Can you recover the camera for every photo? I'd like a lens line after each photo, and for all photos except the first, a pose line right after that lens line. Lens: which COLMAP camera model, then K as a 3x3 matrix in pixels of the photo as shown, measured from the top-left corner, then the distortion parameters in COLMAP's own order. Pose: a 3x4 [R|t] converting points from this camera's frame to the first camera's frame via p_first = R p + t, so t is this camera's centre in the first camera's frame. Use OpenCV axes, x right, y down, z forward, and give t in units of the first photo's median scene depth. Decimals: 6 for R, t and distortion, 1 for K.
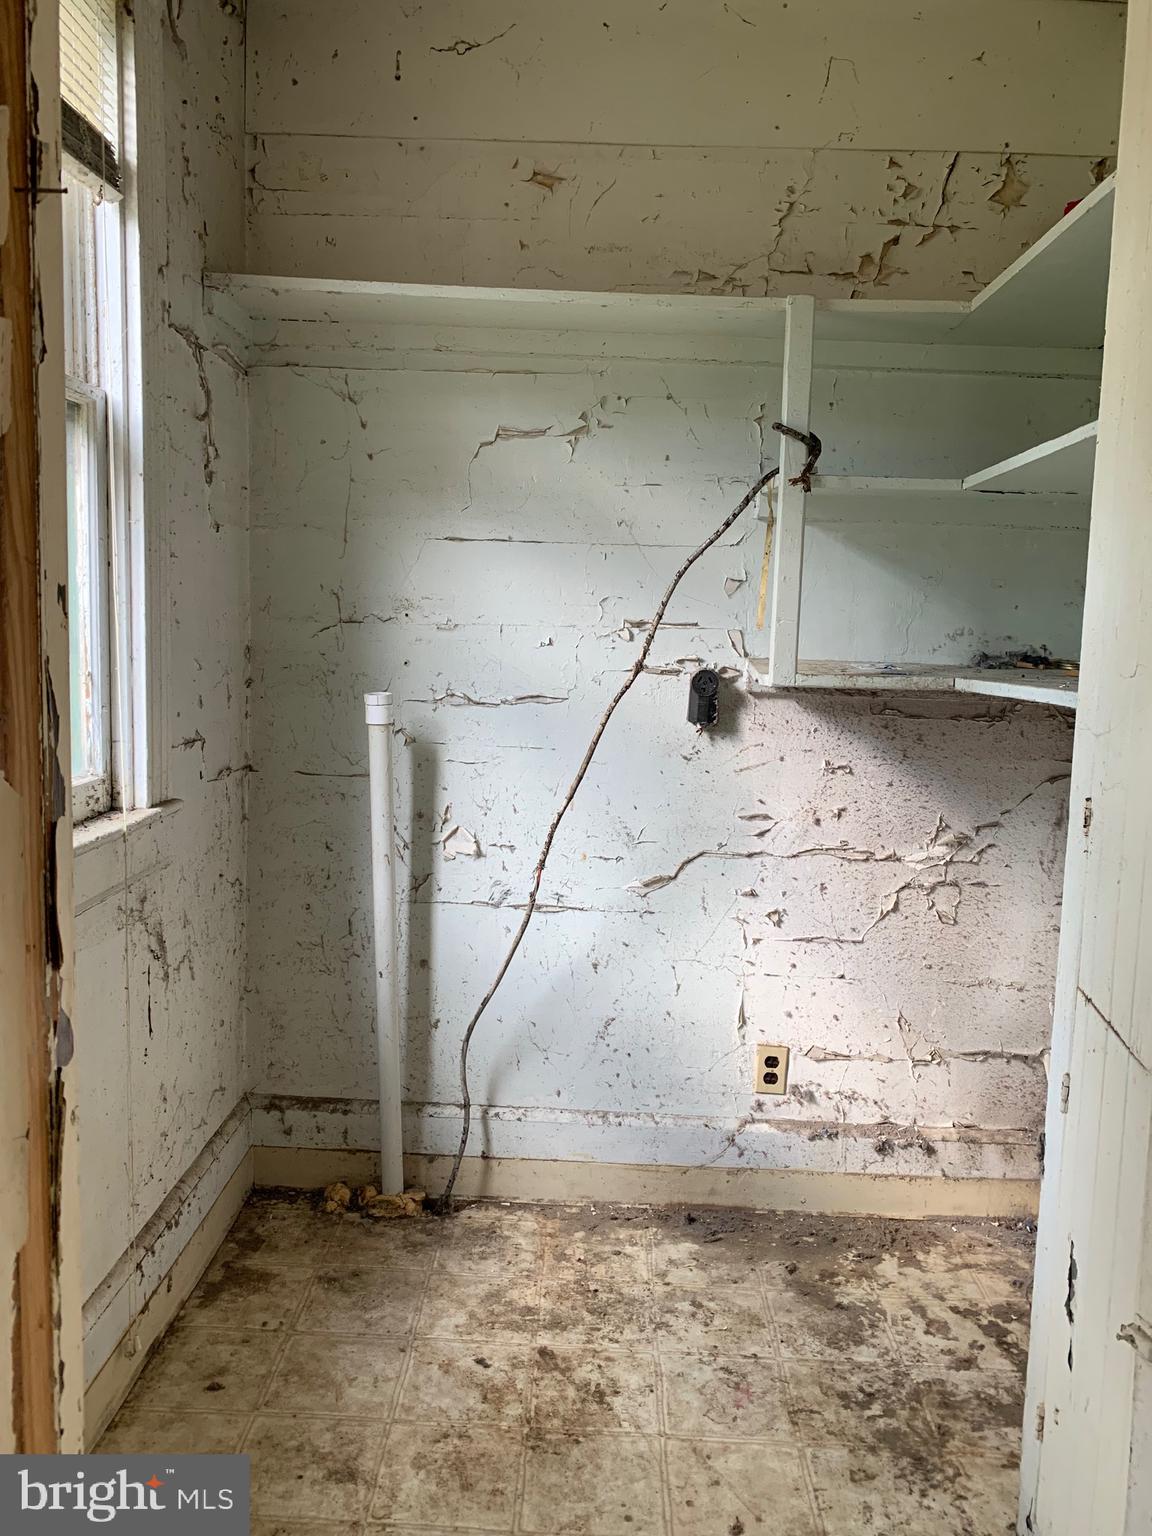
lens RADIAL K [[1173.3, 0, 582.6], [0, 1173.3, 767.1], [0, 0, 1]] dist [0.015537, -0.017266]
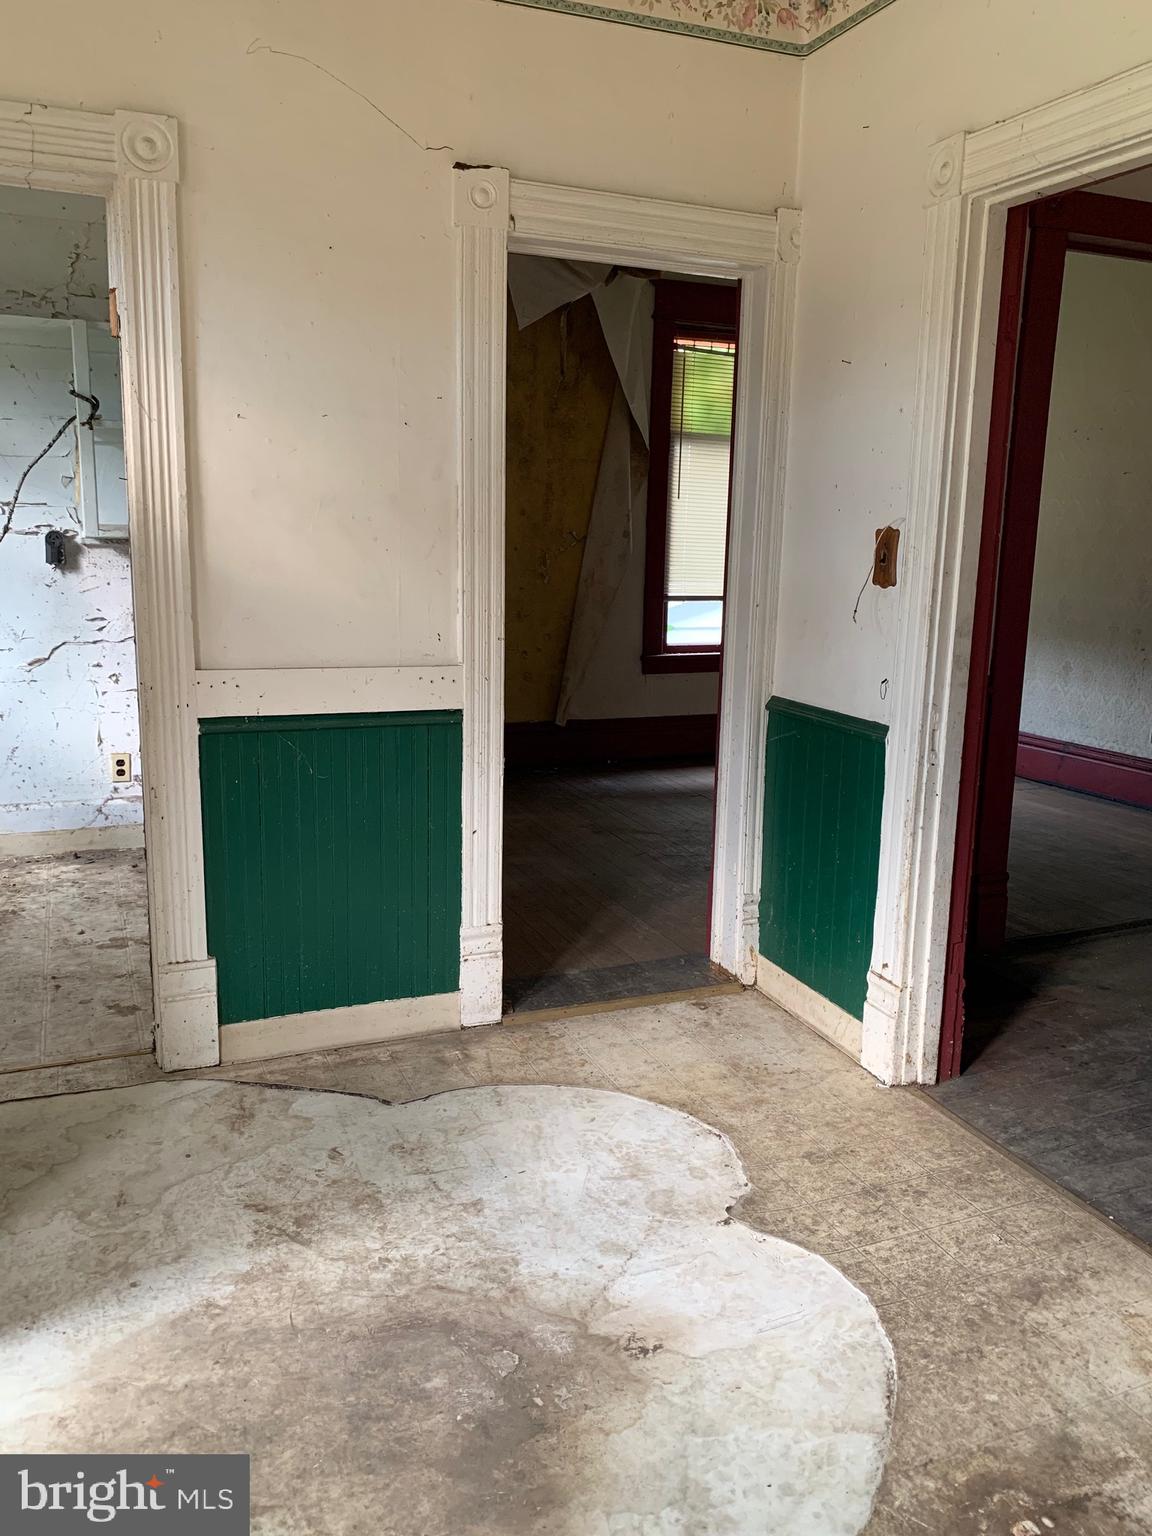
lens RADIAL K [[1173.3, 0, 561.0], [0, 1173.3, 761.7], [0, 0, 1]] dist [0.015537, -0.017266]
pose [[0.916071, -0.089195, 0.390970, 0.082586], [0.055935, 0.993840, 0.095672, 0.125901], [-0.397095, -0.065773, 0.915418, -0.863682]]
